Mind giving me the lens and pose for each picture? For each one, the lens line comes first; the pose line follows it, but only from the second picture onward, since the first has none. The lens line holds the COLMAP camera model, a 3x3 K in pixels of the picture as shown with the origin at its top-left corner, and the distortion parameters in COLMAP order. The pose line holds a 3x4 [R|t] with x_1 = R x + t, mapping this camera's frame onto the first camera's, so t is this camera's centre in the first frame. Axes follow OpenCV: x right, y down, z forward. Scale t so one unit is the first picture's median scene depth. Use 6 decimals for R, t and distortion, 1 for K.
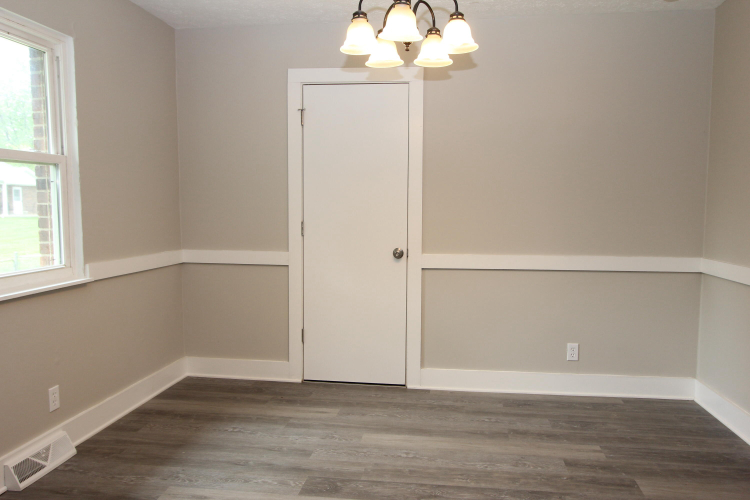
lens RADIAL K [[607.2, 0, 373.3], [0, 607.2, 252.1], [0, 0, 1]] dist [0.000261, 0.019566]
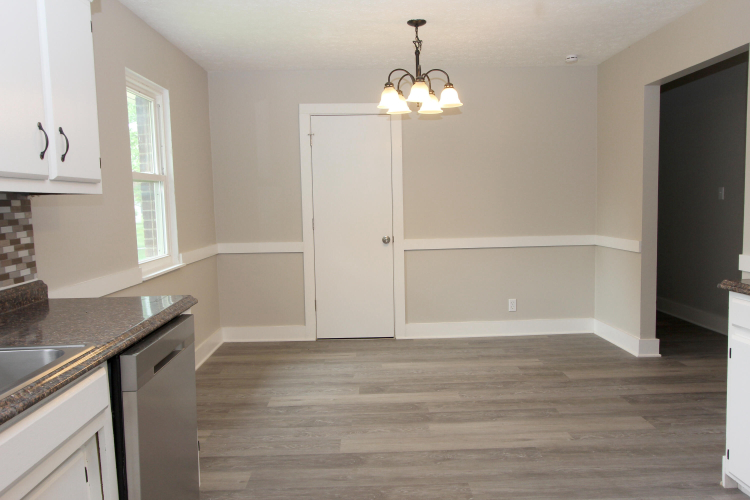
lens RADIAL K [[607.2, 0, 376.6], [0, 607.2, 250.0], [0, 0, 1]] dist [0.000261, 0.019566]
pose [[0.986878, -0.039190, 0.156641, -0.234720], [0.039014, 0.999230, 0.004199, 0.022340], [-0.156685, 0.001967, 0.987647, -0.404856]]
